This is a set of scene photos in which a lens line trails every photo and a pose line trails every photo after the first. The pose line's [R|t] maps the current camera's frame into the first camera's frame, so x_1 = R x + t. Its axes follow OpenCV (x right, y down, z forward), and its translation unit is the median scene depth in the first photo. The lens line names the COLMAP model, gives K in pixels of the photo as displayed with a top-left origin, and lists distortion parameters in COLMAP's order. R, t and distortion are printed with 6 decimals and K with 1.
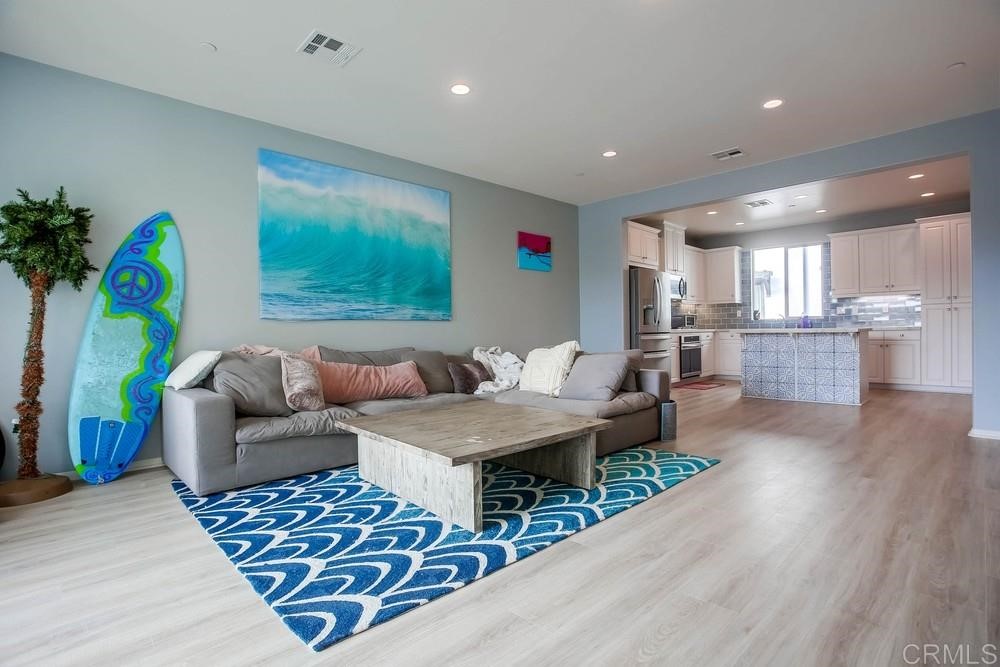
lens RADIAL K [[484.0, 0, 500.0], [0, 484.0, 333.5], [0, 0, 1]] dist [-0.069645, 0.032152]
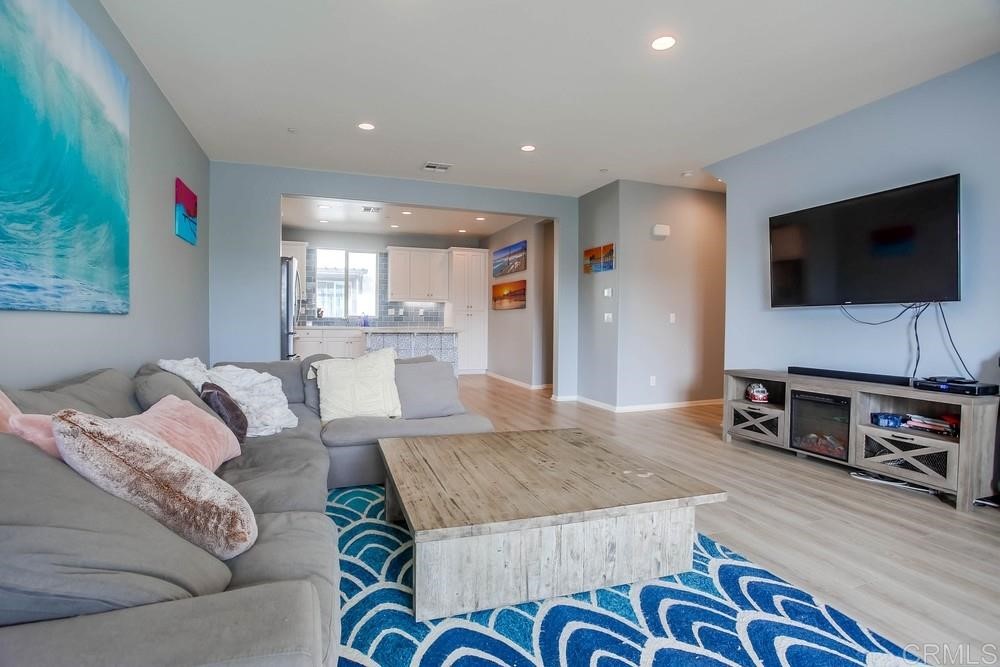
lens RADIAL K [[484.0, 0, 500.0], [0, 484.0, 333.5], [0, 0, 1]] dist [-0.069645, 0.032152]
pose [[0.407461, -0.004709, 0.913211, -0.304511], [-0.008445, 0.999925, 0.008924, -0.010308], [-0.913184, -0.011349, 0.407390, 0.293206]]
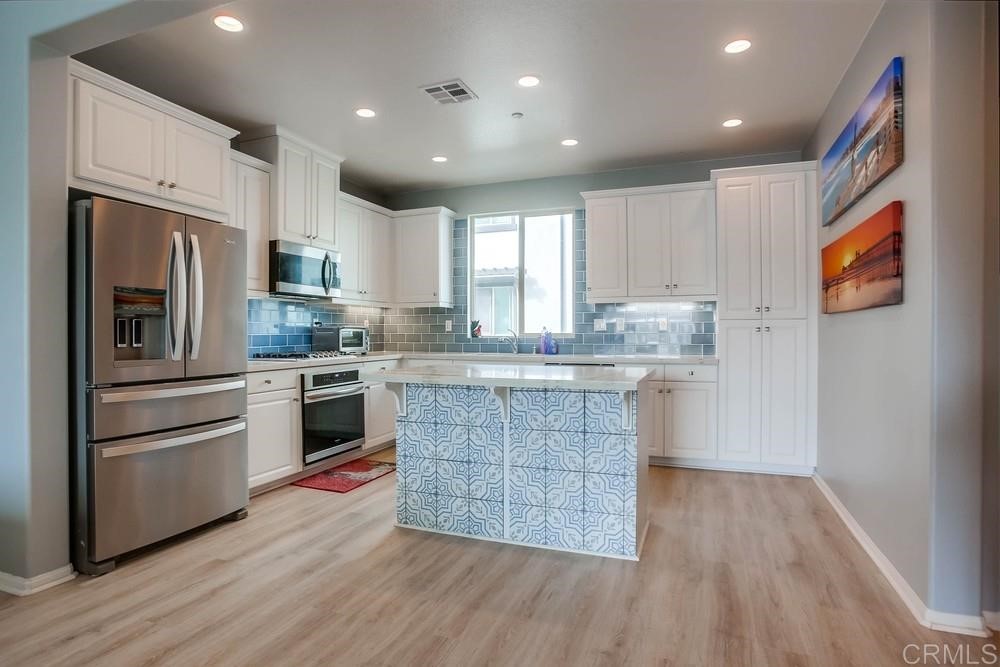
lens RADIAL K [[525.0, 0, 500.0], [0, 525.0, 333.5], [0, 0, 1]] dist [-0.065020, 0.001166]
pose [[0.905401, 0.012181, 0.424382, 0.374570], [-0.008603, 0.999909, -0.010347, -0.034652], [-0.424470, 0.005717, 0.905424, 0.516465]]
